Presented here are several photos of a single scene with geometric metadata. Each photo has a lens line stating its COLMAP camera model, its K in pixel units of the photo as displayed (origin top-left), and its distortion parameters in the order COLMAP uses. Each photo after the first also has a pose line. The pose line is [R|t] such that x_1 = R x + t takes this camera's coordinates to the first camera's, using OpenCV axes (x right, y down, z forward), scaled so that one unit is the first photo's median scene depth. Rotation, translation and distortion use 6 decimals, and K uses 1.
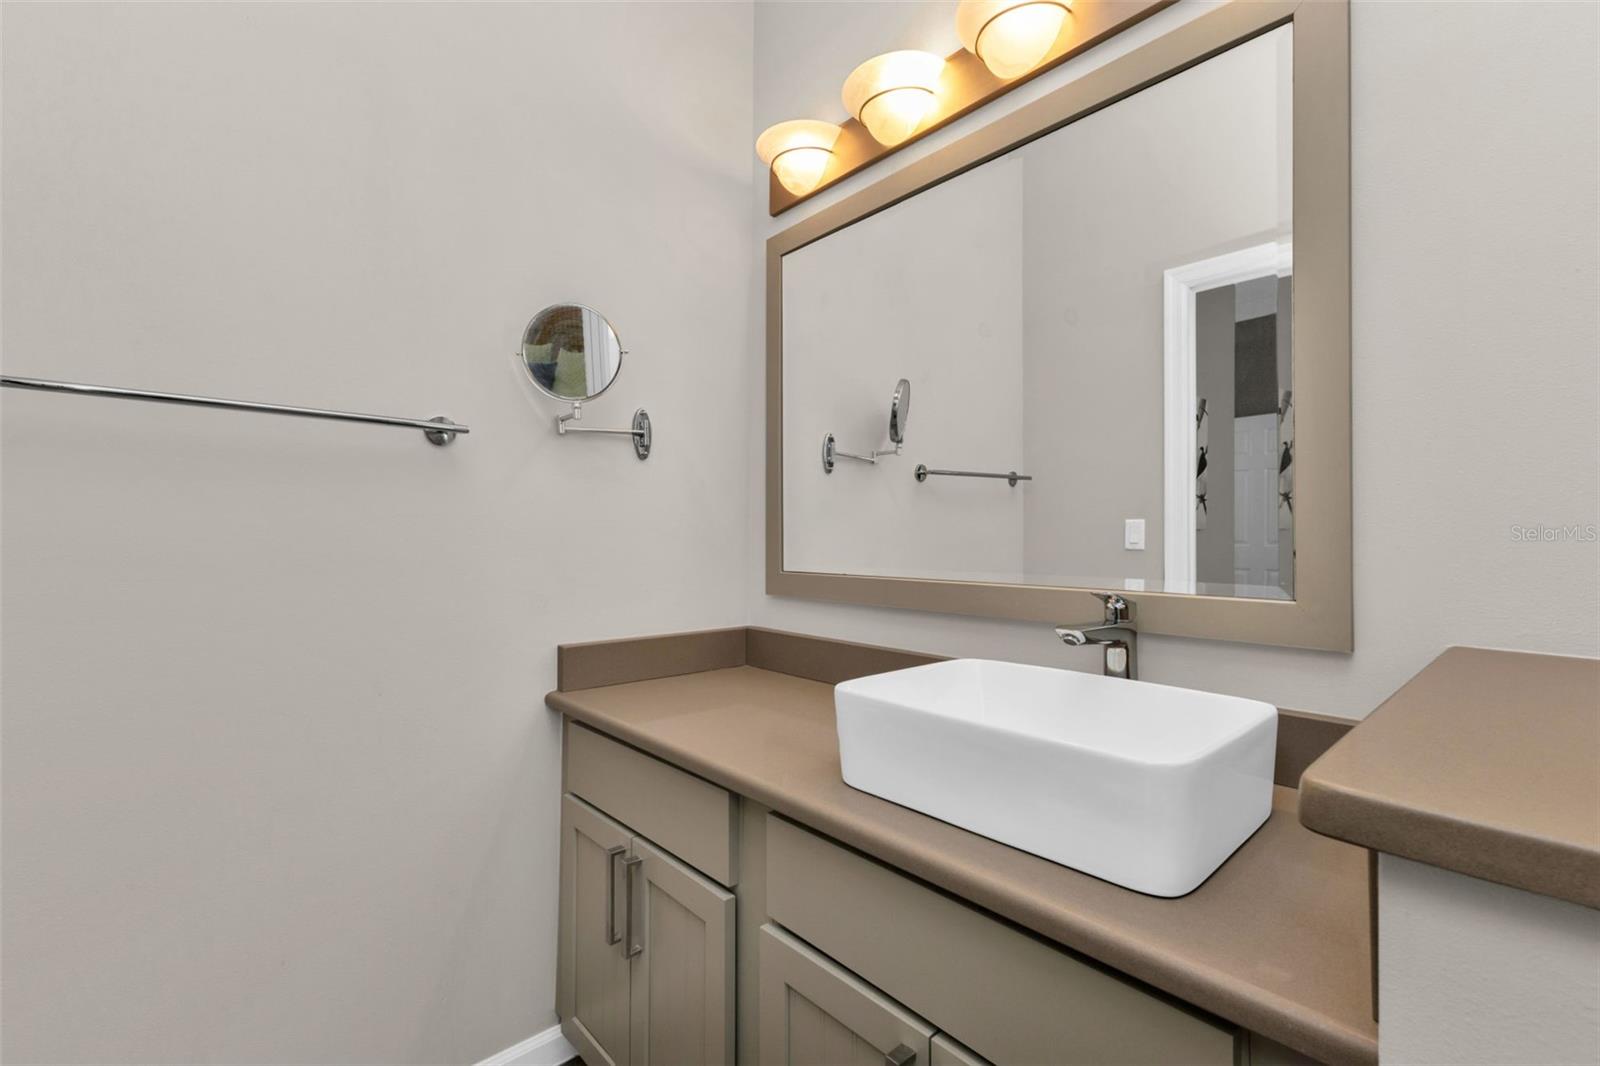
lens RADIAL K [[696.0, 0, 812.2], [0, 696.0, 530.0], [0, 0, 1]] dist [0.000571, -0.000068]
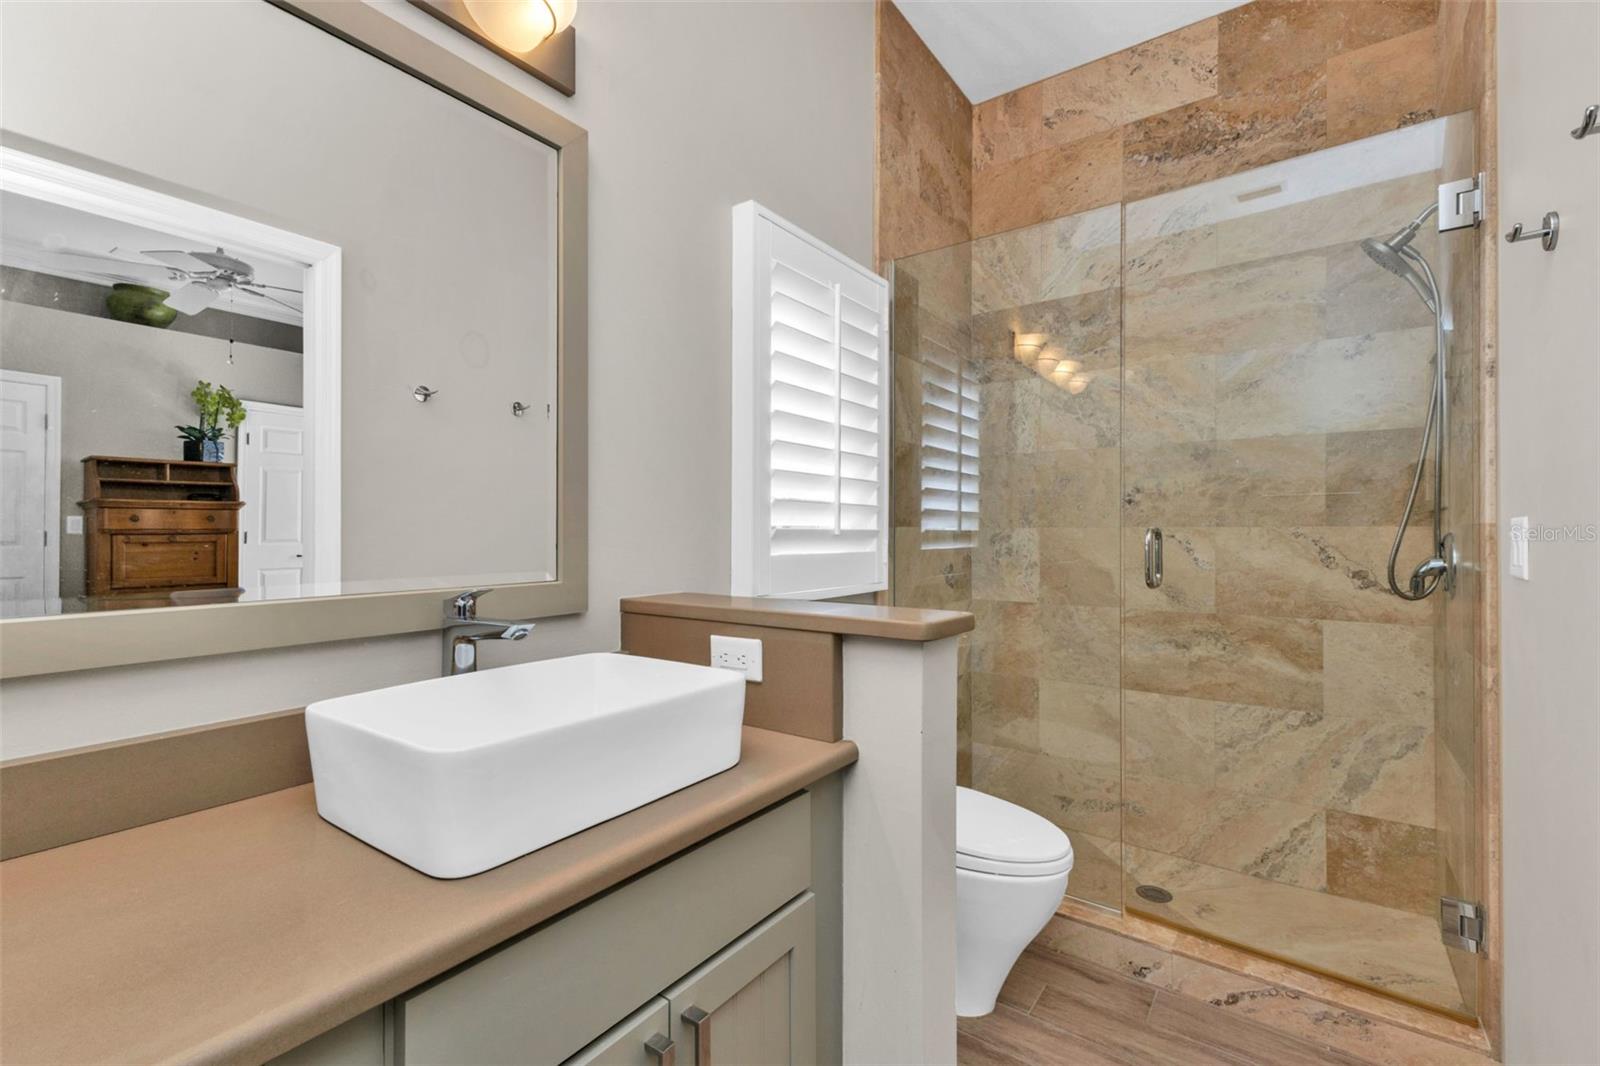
lens RADIAL K [[696.0, 0, 804.8], [0, 696.0, 534.3], [0, 0, 1]] dist [0.000571, -0.000068]
pose [[-0.210302, -0.000919, 0.977636, -0.899759], [-0.007471, 0.999972, -0.000667, 0.009908], [-0.977608, -0.007444, -0.210303, 1.001478]]
